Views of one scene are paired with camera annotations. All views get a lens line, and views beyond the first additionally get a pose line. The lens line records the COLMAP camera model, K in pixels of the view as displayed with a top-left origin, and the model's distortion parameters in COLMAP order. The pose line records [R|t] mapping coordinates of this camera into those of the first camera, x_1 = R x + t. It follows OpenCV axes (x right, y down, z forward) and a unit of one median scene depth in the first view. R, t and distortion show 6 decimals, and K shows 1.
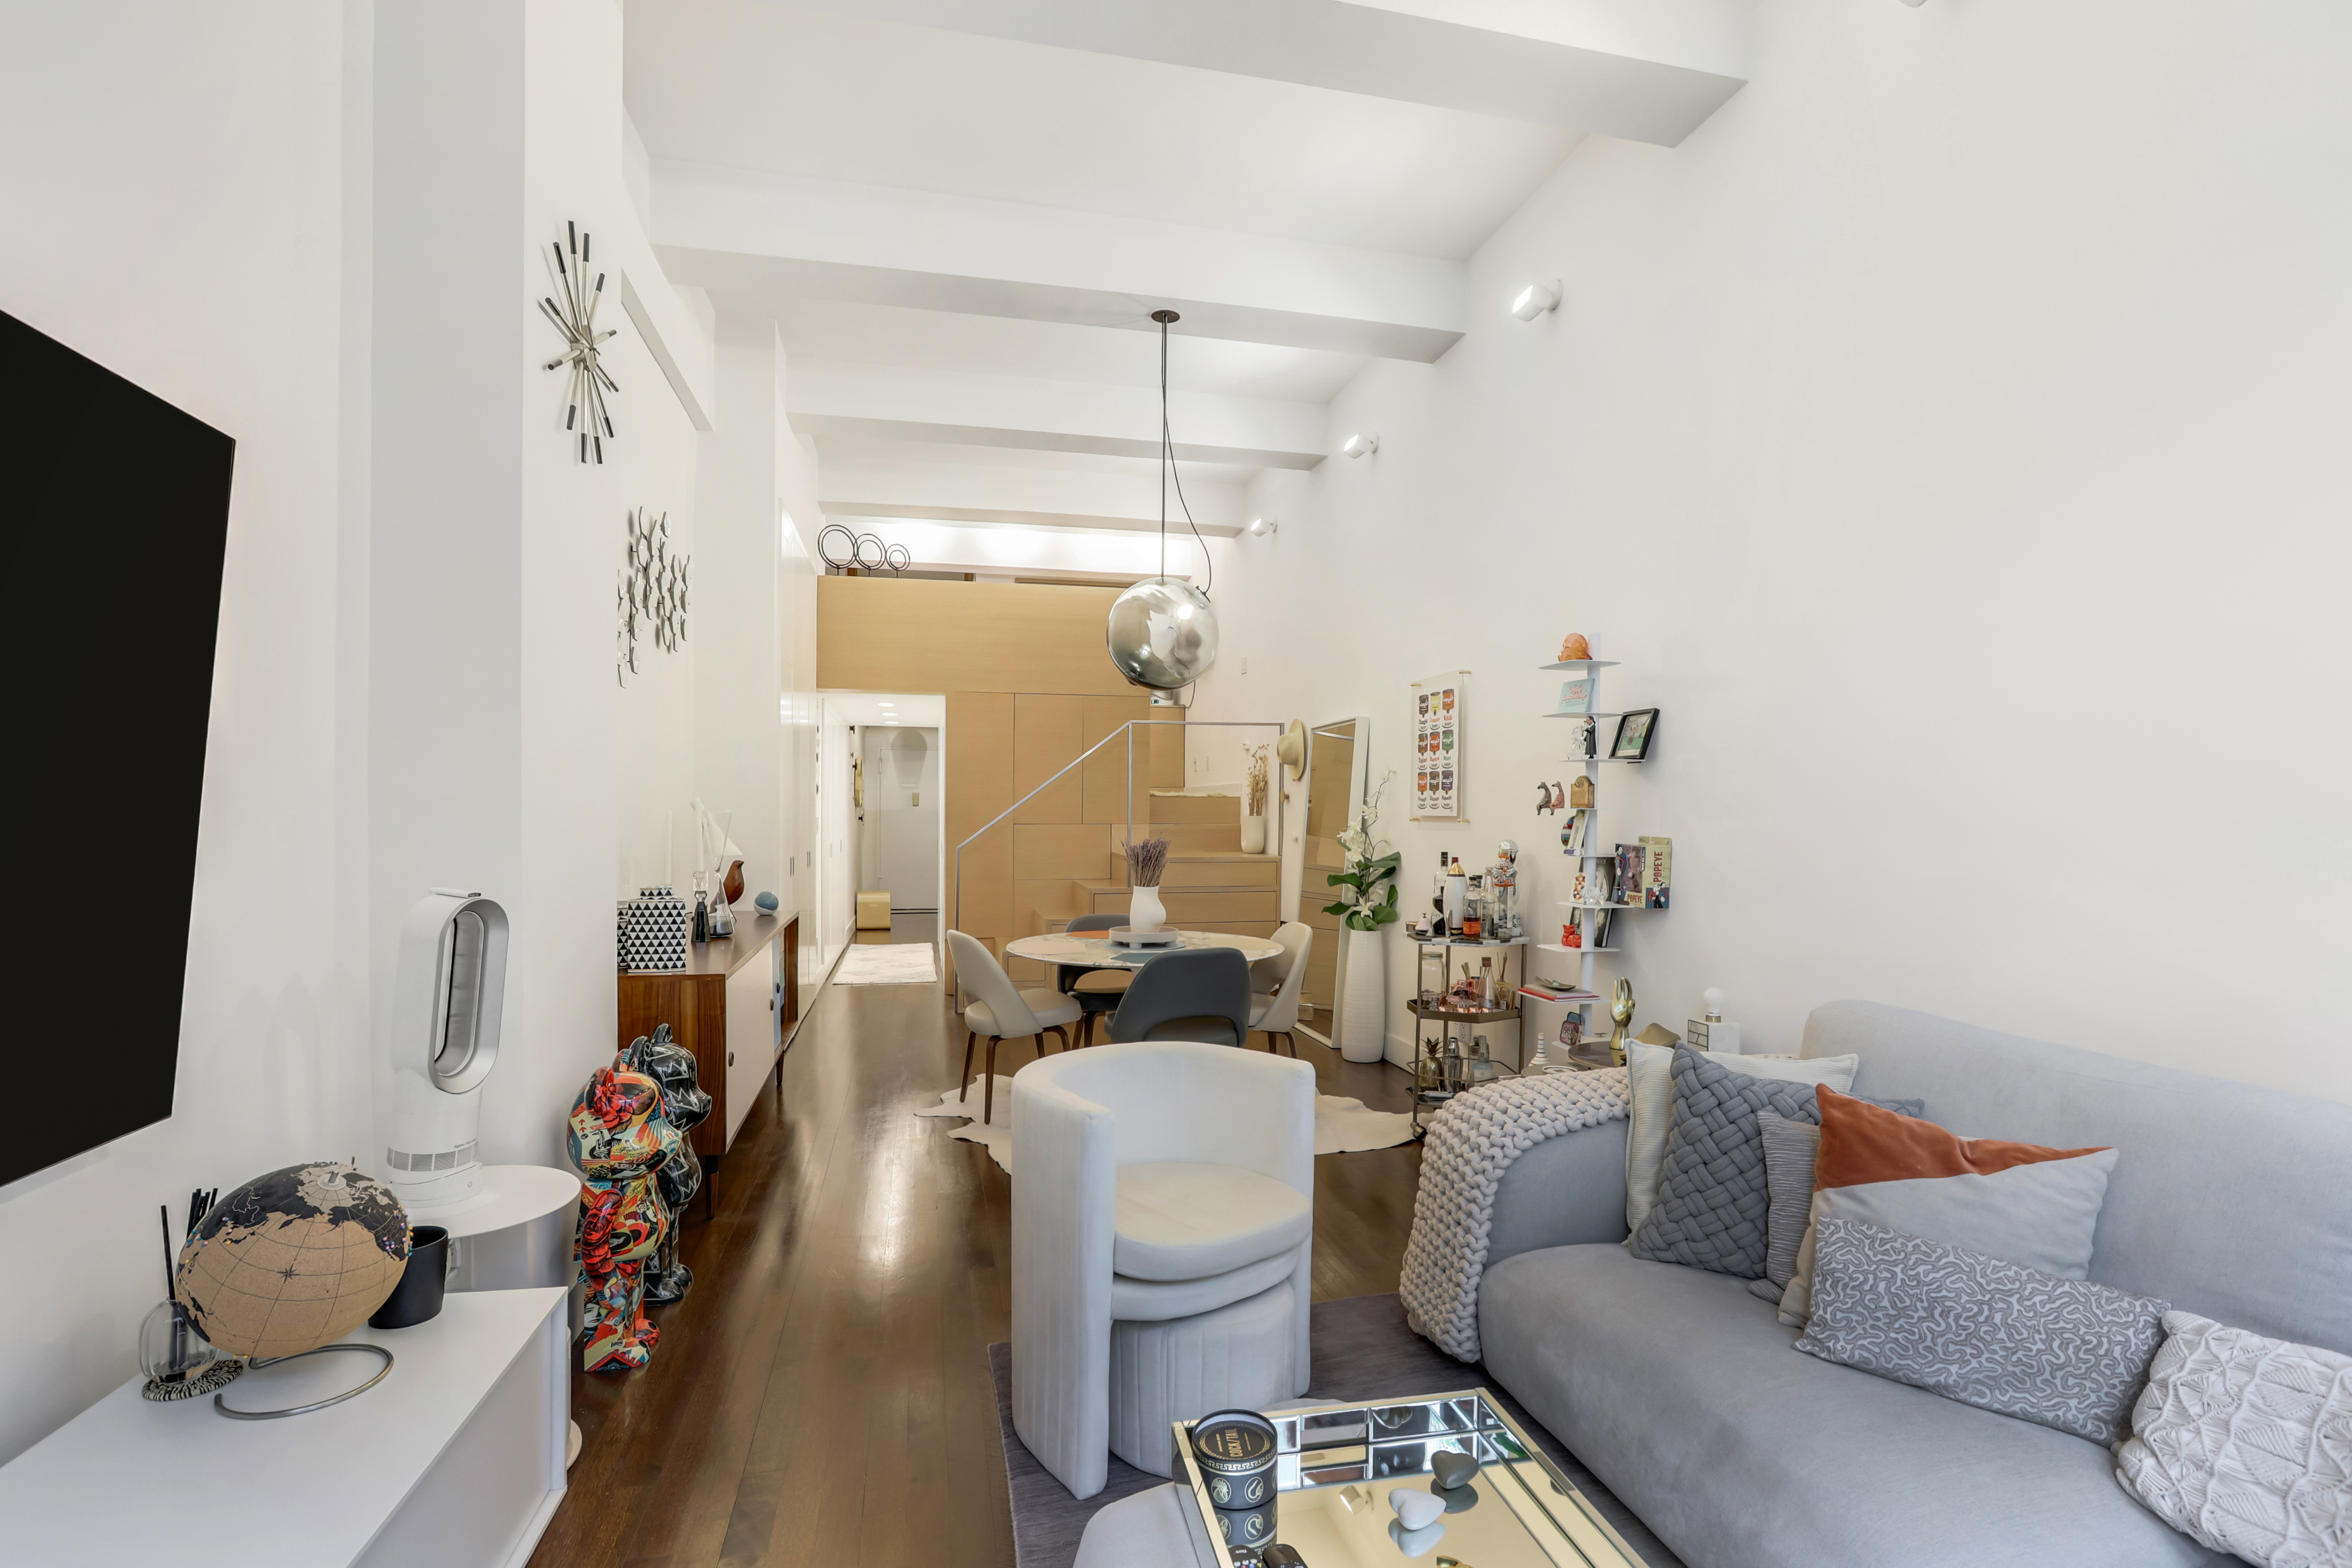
lens RADIAL K [[1079.5, 0, 1224.8], [0, 1079.5, 779.2], [0, 0, 1]] dist [0.001335, 0.002834]
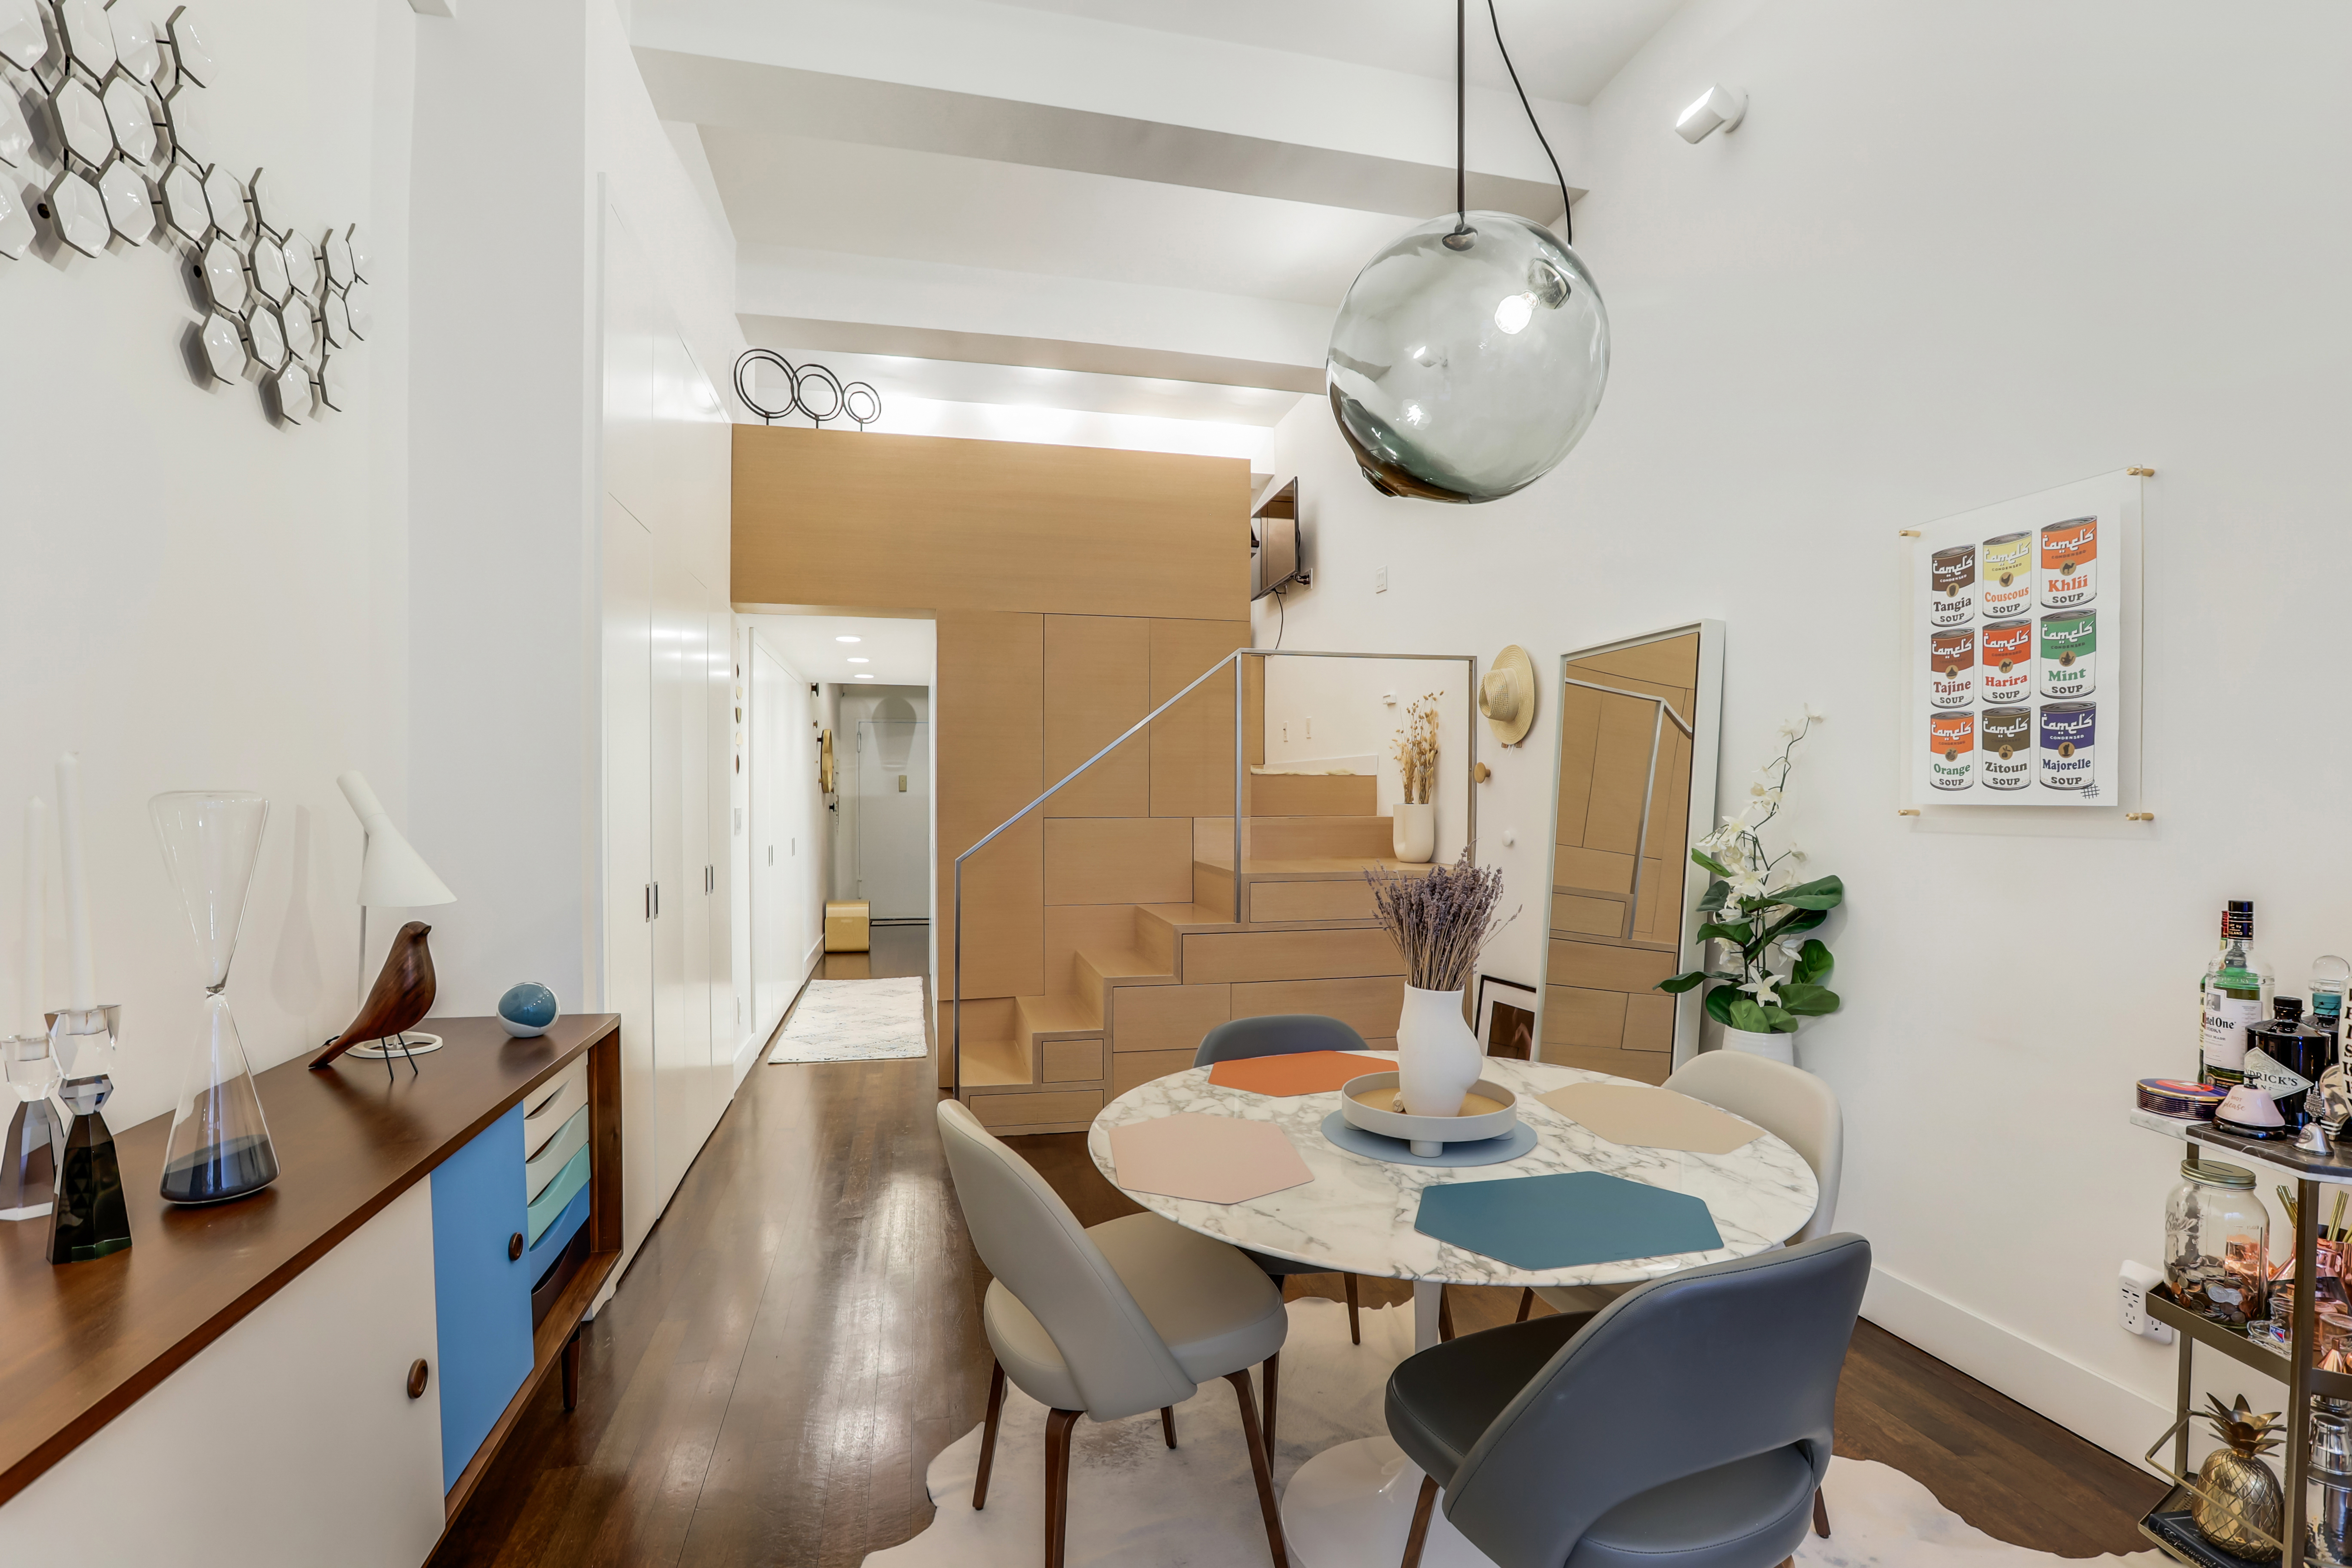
lens RADIAL K [[1079.5, 0, 1172.5], [0, 1079.5, 800.2], [0, 0, 1]] dist [0.001335, 0.002834]
pose [[0.999246, -0.001547, -0.038797, -0.093417], [0.002784, 0.999489, 0.031847, 0.010865], [0.038728, -0.031931, 0.998740, 0.359284]]
